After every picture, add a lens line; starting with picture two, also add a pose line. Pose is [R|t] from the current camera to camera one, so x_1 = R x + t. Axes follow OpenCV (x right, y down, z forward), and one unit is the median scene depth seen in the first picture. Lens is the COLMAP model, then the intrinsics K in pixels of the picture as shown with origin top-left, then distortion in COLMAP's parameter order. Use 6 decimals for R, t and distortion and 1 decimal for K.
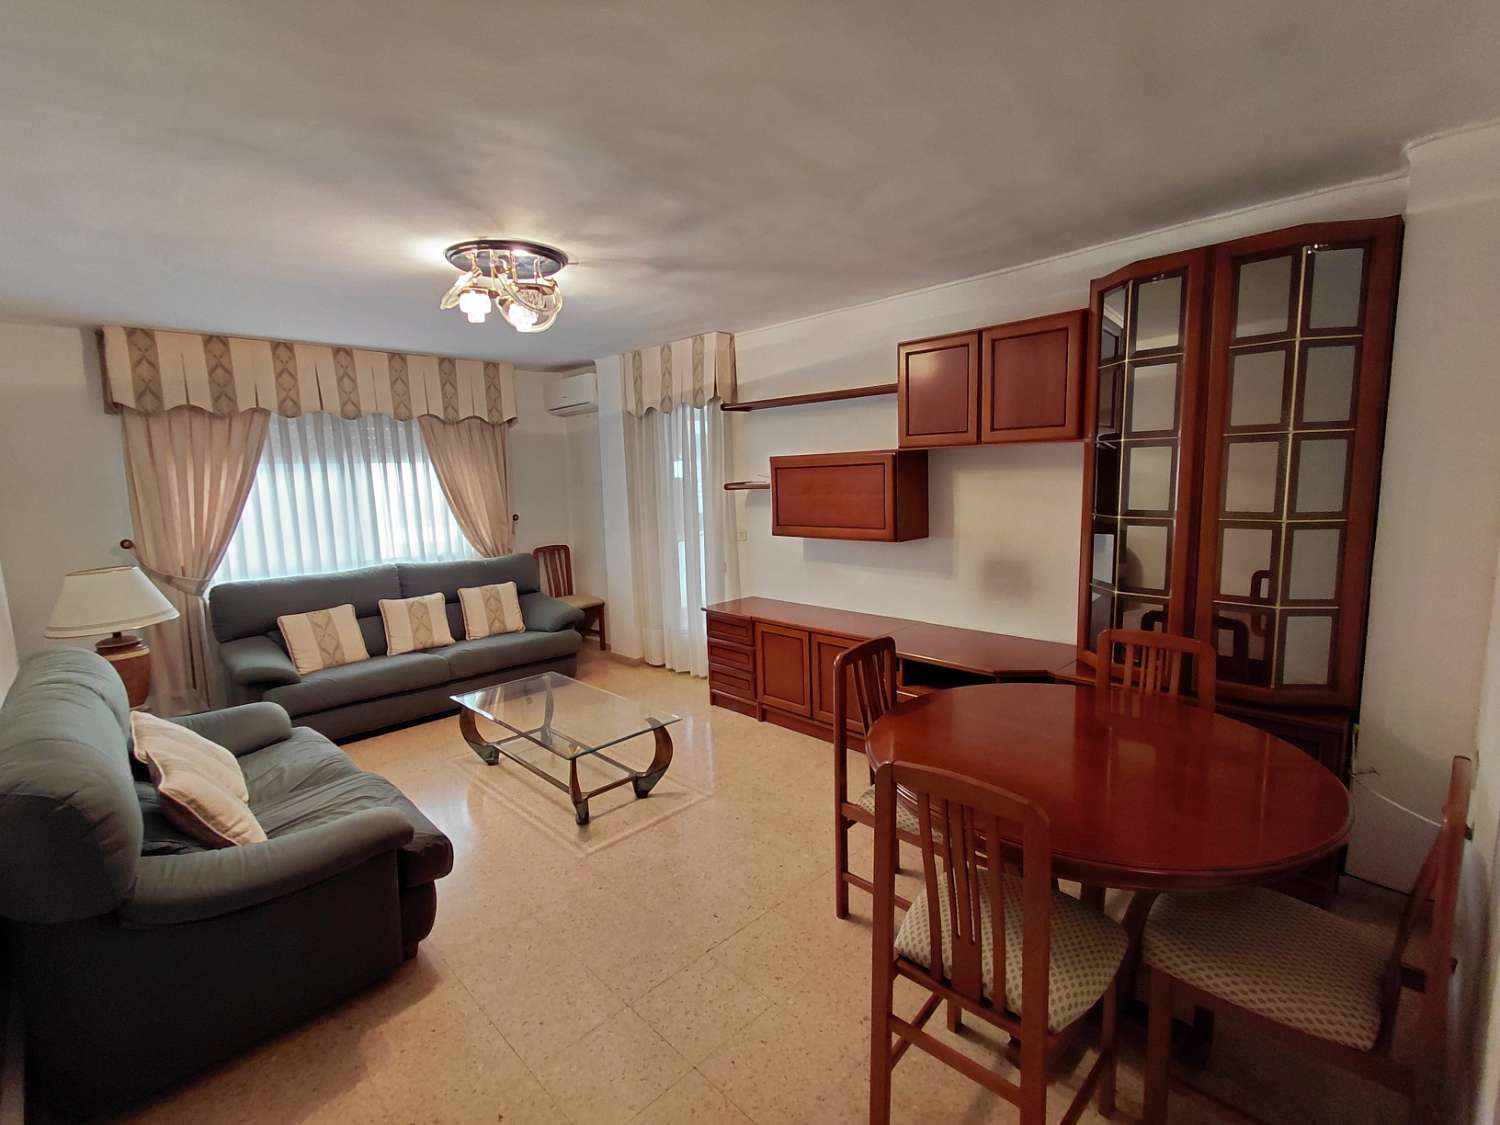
lens RADIAL K [[684.4, 0, 750.4], [0, 684.4, 564.7], [0, 0, 1]] dist [-0.001380, 0.001581]
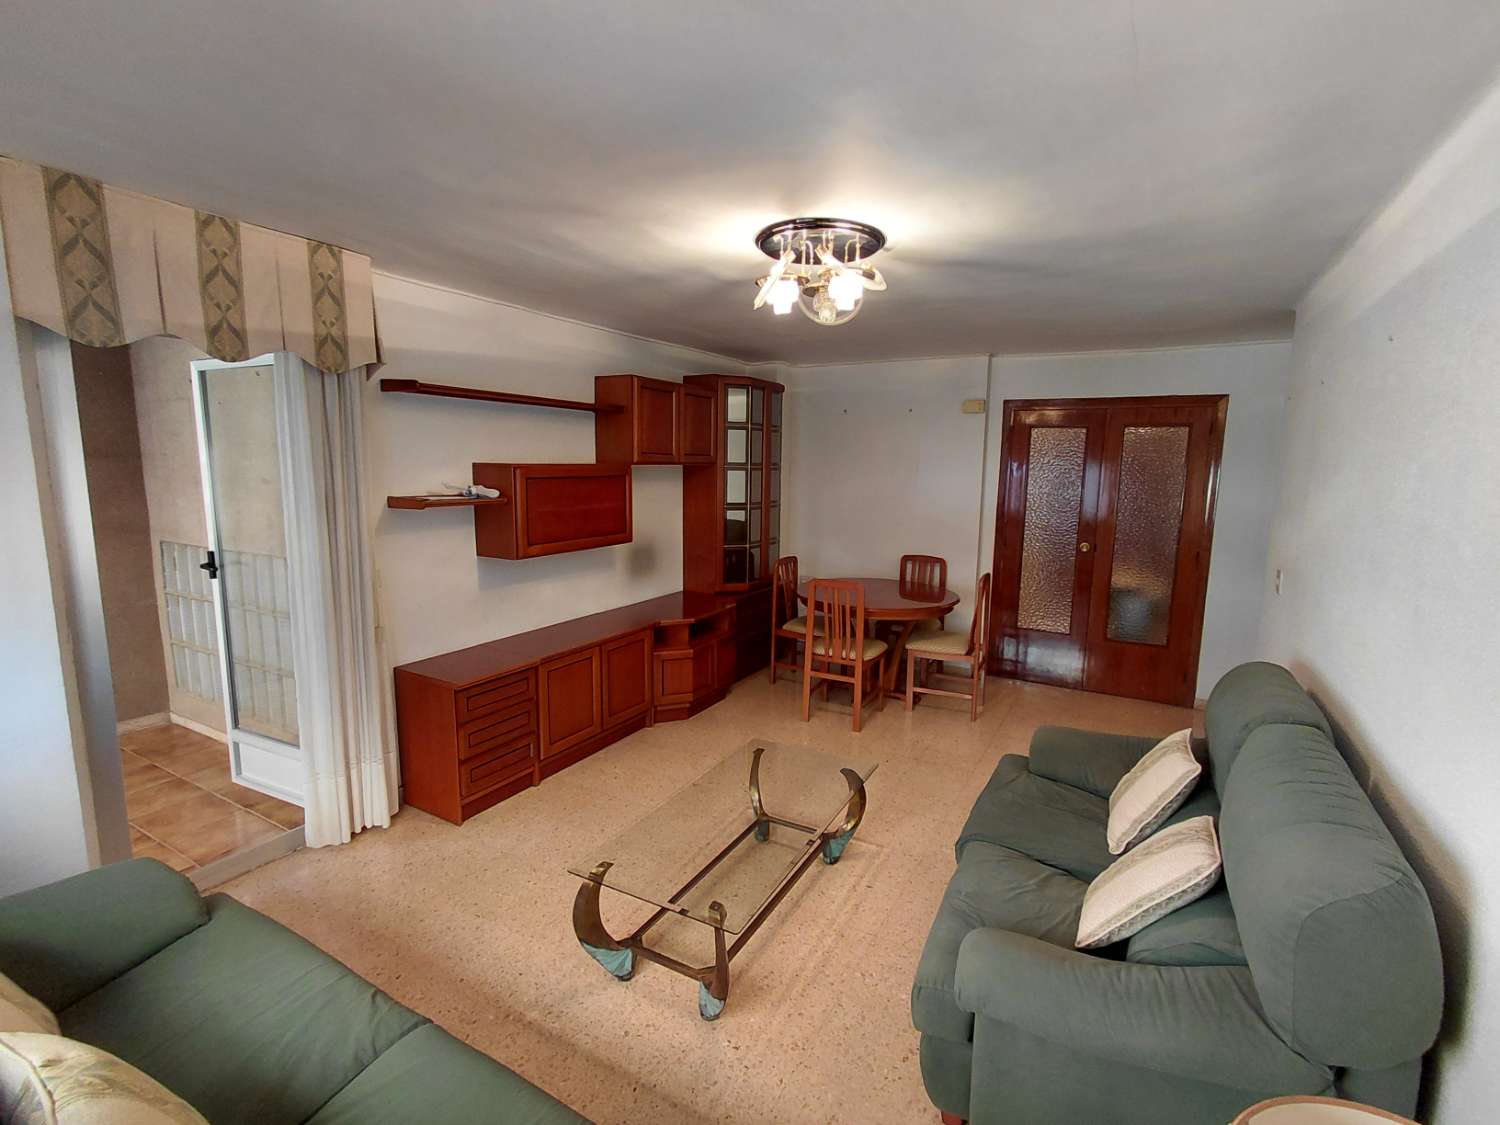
lens RADIAL K [[684.4, 0, 752.3], [0, 684.4, 560.8], [0, 0, 1]] dist [-0.001380, 0.001581]
pose [[-0.252108, -0.105290, 0.961954, -0.768590], [0.126565, 0.981937, 0.140647, -0.111787], [-0.959387, 0.157208, -0.234228, 0.853029]]
